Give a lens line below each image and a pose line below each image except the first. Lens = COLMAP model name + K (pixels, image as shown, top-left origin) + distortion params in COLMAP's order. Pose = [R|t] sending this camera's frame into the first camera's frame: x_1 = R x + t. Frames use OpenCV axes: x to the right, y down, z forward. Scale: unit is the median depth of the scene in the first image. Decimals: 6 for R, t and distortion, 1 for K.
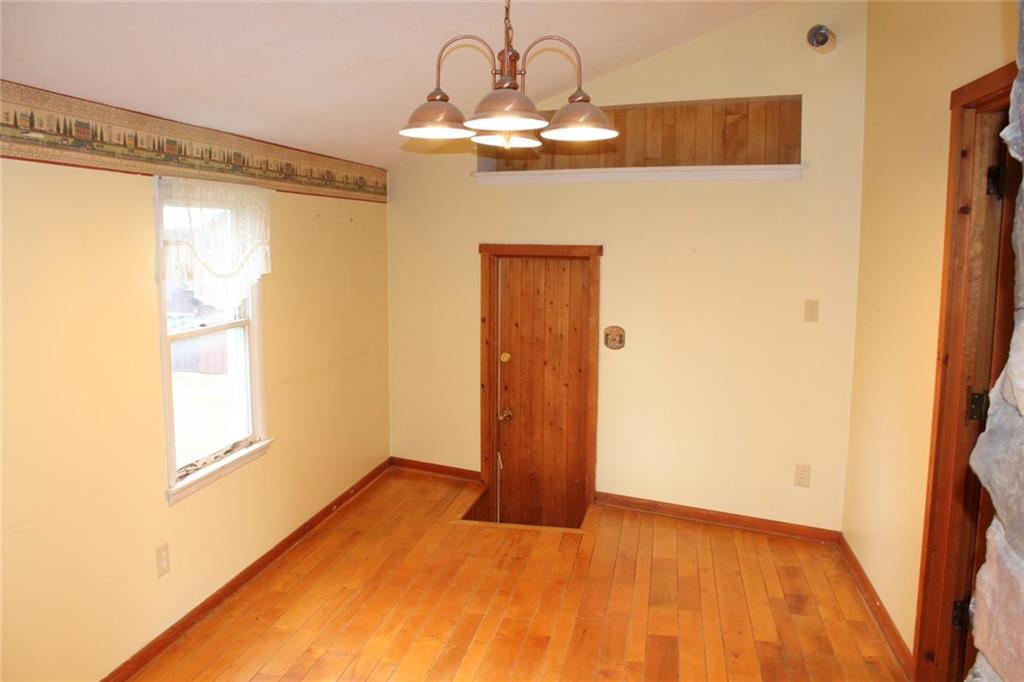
lens RADIAL K [[840.0, 0, 512.0], [0, 840.0, 341.0], [0, 0, 1]] dist [-0.160970, 0.130379]
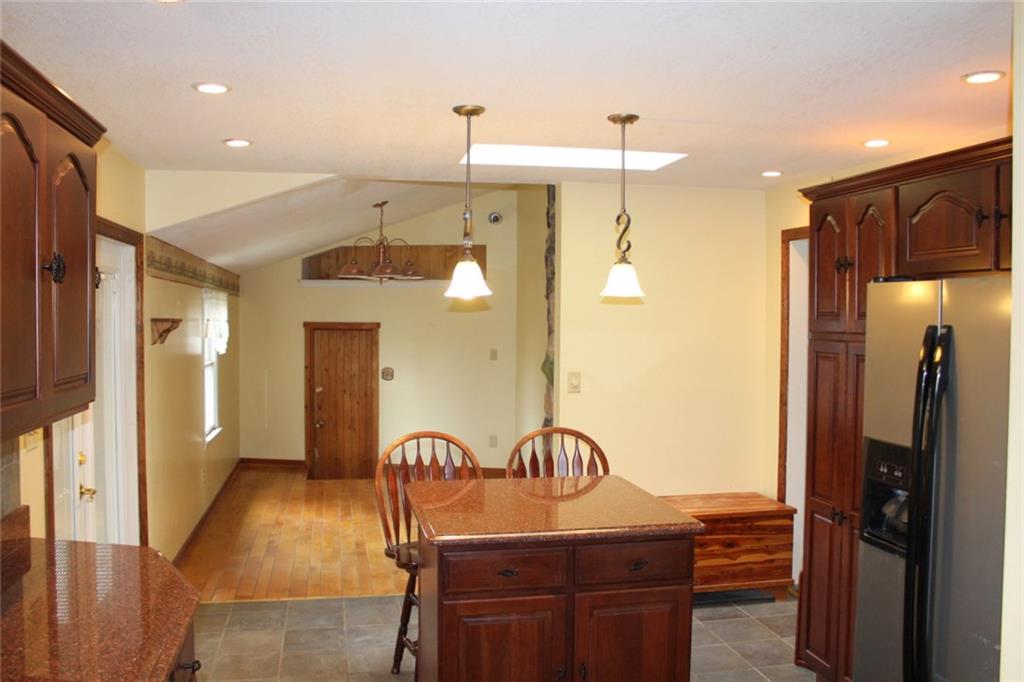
lens RADIAL K [[840.0, 0, 512.0], [0, 840.0, 341.0], [0, 0, 1]] dist [-0.160970, 0.130379]
pose [[0.922740, -0.009197, 0.385312, -0.303316], [0.045406, 0.995348, -0.084980, 0.084979], [-0.382738, 0.095910, 0.918865, -0.707418]]
